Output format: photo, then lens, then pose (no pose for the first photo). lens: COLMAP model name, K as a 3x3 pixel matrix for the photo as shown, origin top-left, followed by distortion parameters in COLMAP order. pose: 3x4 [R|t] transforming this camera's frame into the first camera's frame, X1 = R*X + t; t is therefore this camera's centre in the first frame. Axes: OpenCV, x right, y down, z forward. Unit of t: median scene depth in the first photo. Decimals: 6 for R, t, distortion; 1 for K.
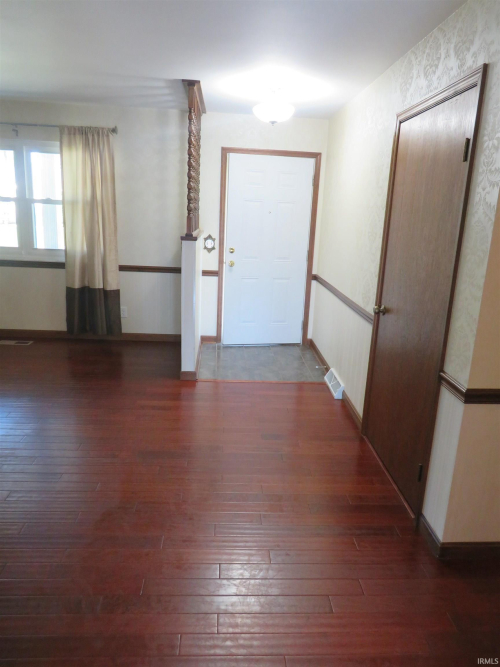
lens RADIAL K [[484.2, 0, 250.0], [0, 484.2, 333.5], [0, 0, 1]] dist [-0.001301, 0.001209]
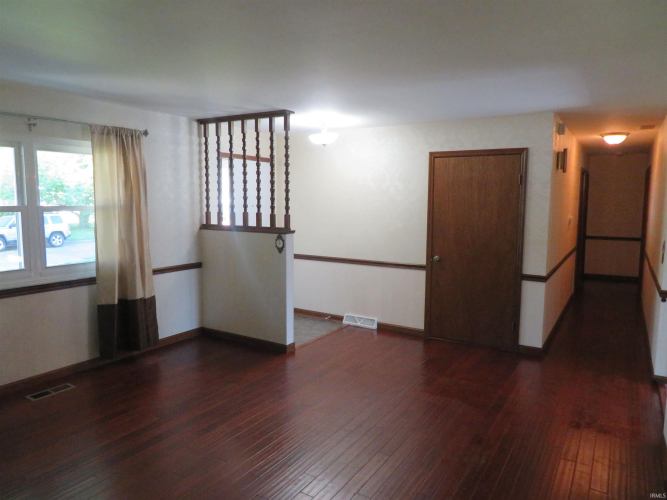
lens RADIAL K [[464.1, 0, 332.7], [0, 464.1, 240.1], [0, 0, 1]] dist [-0.003125, 0.000556]
pose [[0.579145, -0.119481, 0.806421, -0.816893], [0.215762, 0.976392, -0.010290, -0.114738], [-0.786153, 0.179954, 0.591252, 0.183162]]
